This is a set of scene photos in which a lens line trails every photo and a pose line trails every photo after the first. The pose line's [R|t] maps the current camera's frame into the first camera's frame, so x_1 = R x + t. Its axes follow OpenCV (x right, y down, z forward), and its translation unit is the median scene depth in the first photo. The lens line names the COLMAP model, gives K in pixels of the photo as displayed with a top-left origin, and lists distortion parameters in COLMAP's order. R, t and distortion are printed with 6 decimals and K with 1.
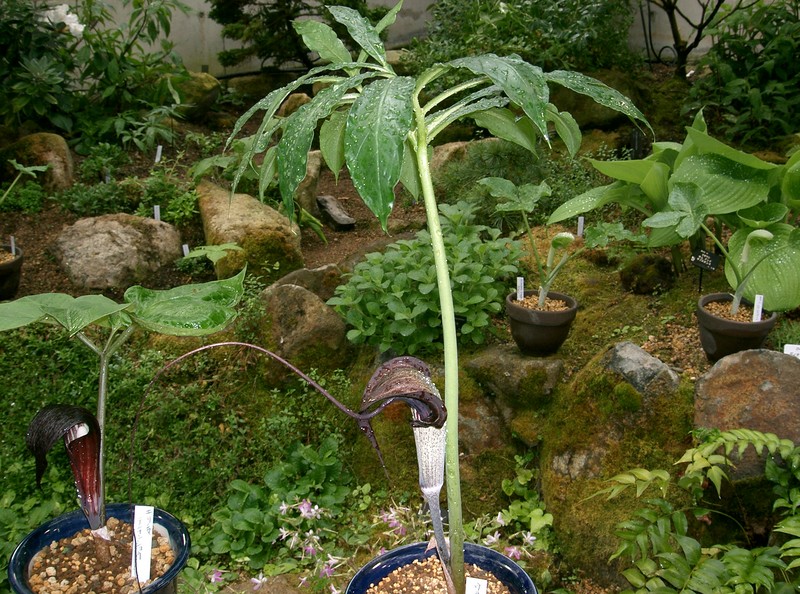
lens RADIAL K [[932.7, 0, 398.9], [0, 932.7, 269.0], [0, 0, 1]] dist [-0.151303, -0.007715]
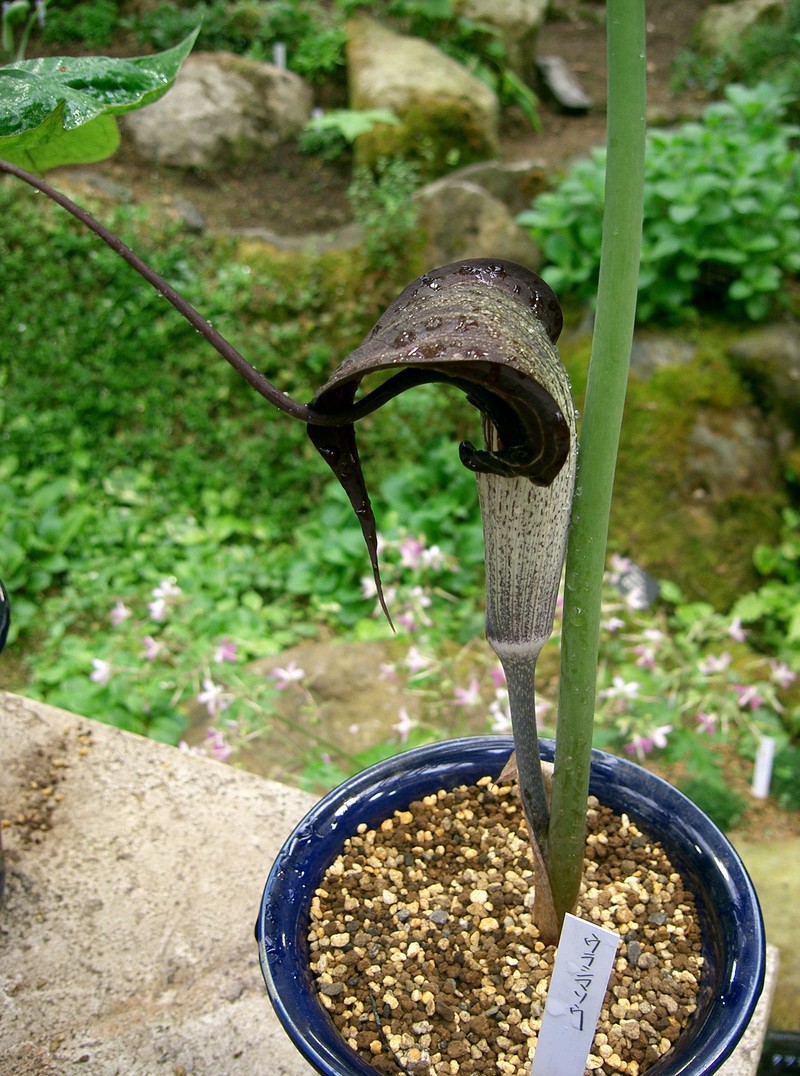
lens RADIAL K [[1254.5, 0, 400.0], [0, 1254.5, 538.0], [0, 0, 1]] dist [-0.151303, -0.007715]
pose [[0.973167, 0.152177, -0.172594, 0.020485], [-0.101014, 0.956477, 0.273767, 0.021601], [0.206743, -0.248986, 0.946183, 0.164086]]
